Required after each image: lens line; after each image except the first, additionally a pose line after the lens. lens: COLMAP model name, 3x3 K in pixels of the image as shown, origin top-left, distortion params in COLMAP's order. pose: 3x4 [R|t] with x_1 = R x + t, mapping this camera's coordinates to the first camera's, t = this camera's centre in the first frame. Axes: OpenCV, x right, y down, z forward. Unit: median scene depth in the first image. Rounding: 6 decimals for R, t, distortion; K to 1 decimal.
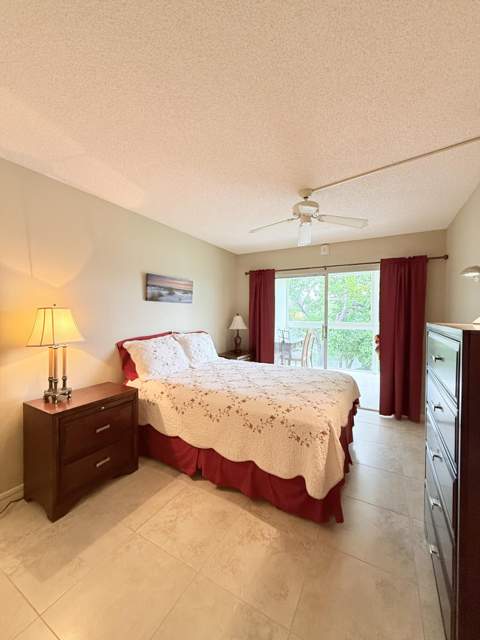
lens RADIAL K [[256.4, 0, 241.4], [0, 256.4, 316.3], [0, 0, 1]] dist [0.000952, 0.000004]
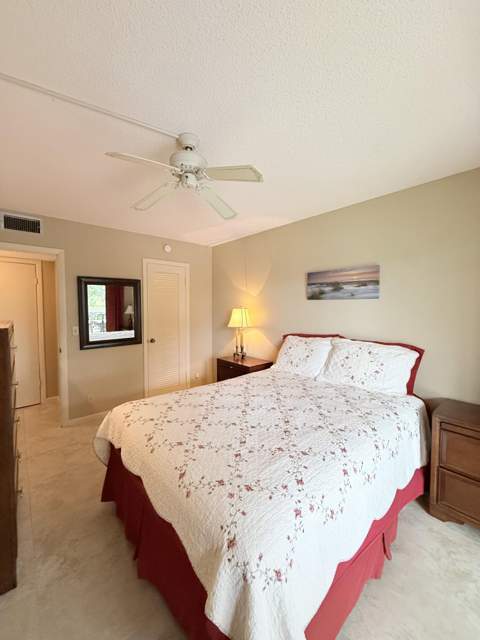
lens RADIAL K [[248.9, 0, 224.0], [0, 248.9, 319.8], [0, 0, 1]] dist [0.000028, -0.000009]
pose [[-0.364737, 0.034308, -0.930478, 0.624142], [-0.024112, 0.998638, 0.046273, -0.017614], [0.930798, 0.039313, -0.363413, 0.968990]]
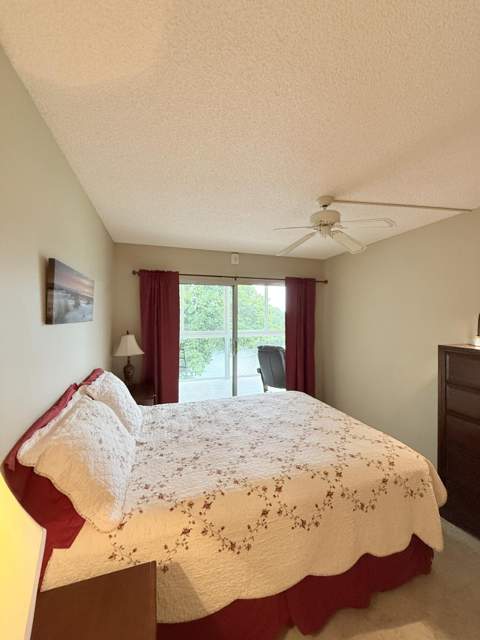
lens RADIAL K [[256.4, 0, 241.4], [0, 256.4, 316.3], [0, 0, 1]] dist [0.000952, 0.000004]
pose [[0.675180, -0.007938, 0.737610, -0.427459], [0.010961, 0.999940, 0.000727, -0.065160], [-0.737572, 0.007594, 0.675226, 0.451202]]
